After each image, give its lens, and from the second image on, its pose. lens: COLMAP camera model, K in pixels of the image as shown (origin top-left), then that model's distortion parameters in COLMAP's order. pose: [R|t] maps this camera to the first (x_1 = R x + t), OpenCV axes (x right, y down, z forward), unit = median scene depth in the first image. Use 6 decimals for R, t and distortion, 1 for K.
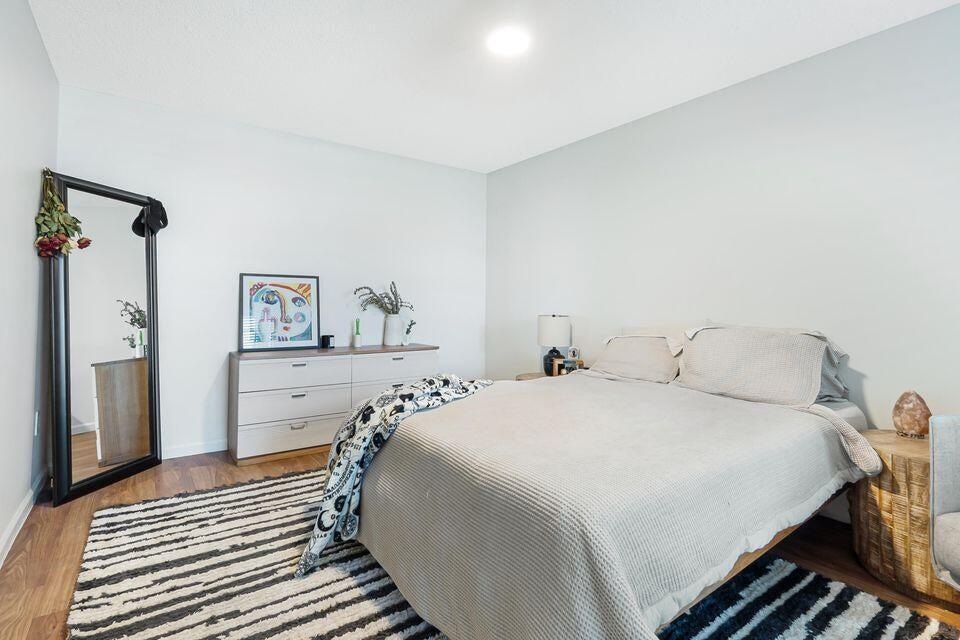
lens RADIAL K [[462.3, 0, 476.1], [0, 462.3, 301.6], [0, 0, 1]] dist [0.000669, 0.000341]
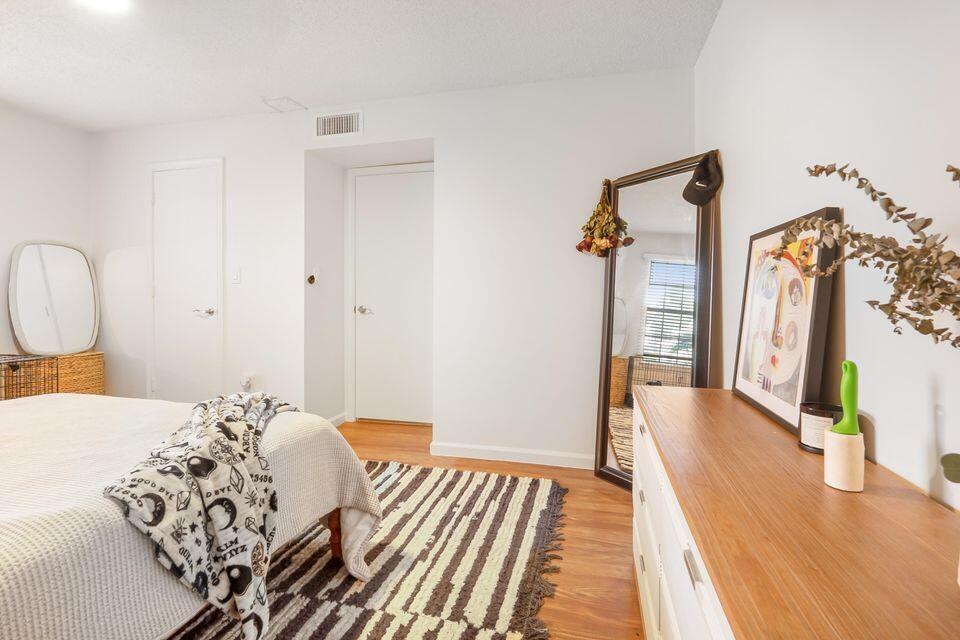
lens RADIAL K [[447.6, 0, 480.5], [0, 447.6, 323.7], [0, 0, 1]] dist [-0.012678, 0.000310]
pose [[-0.770358, 0.023024, -0.637196, 0.013926], [-0.005997, 0.999042, 0.043349, 0.014651], [0.637584, 0.037215, -0.769482, 1.574145]]
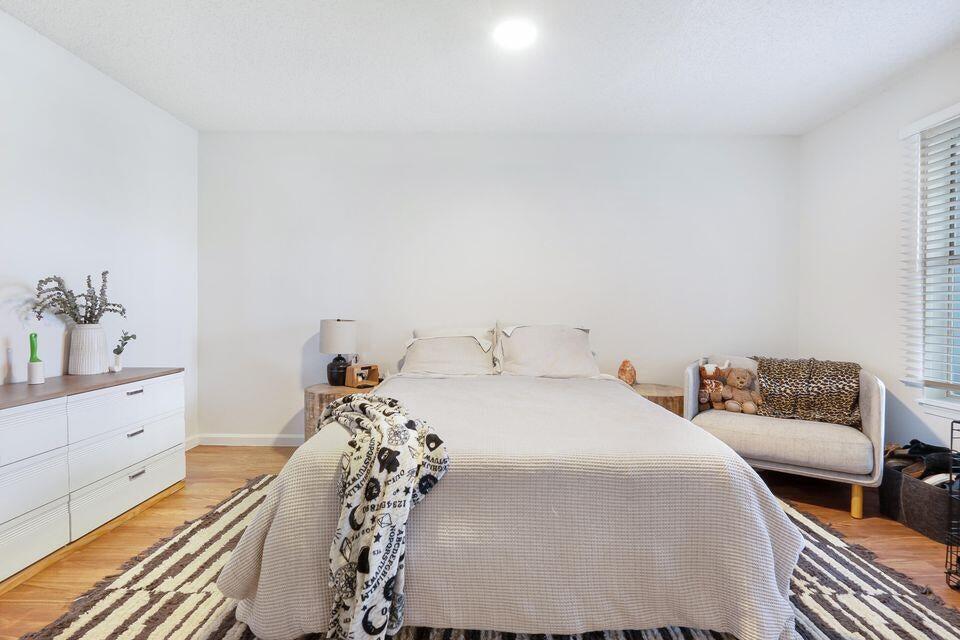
lens RADIAL K [[447.6, 0, 480.5], [0, 447.6, 323.7], [0, 0, 1]] dist [-0.012678, 0.000310]
pose [[0.589454, -0.029619, 0.807259, -0.560213], [-0.006167, 0.999133, 0.041163, -0.001384], [-0.807778, -0.029242, 0.588761, 0.365570]]
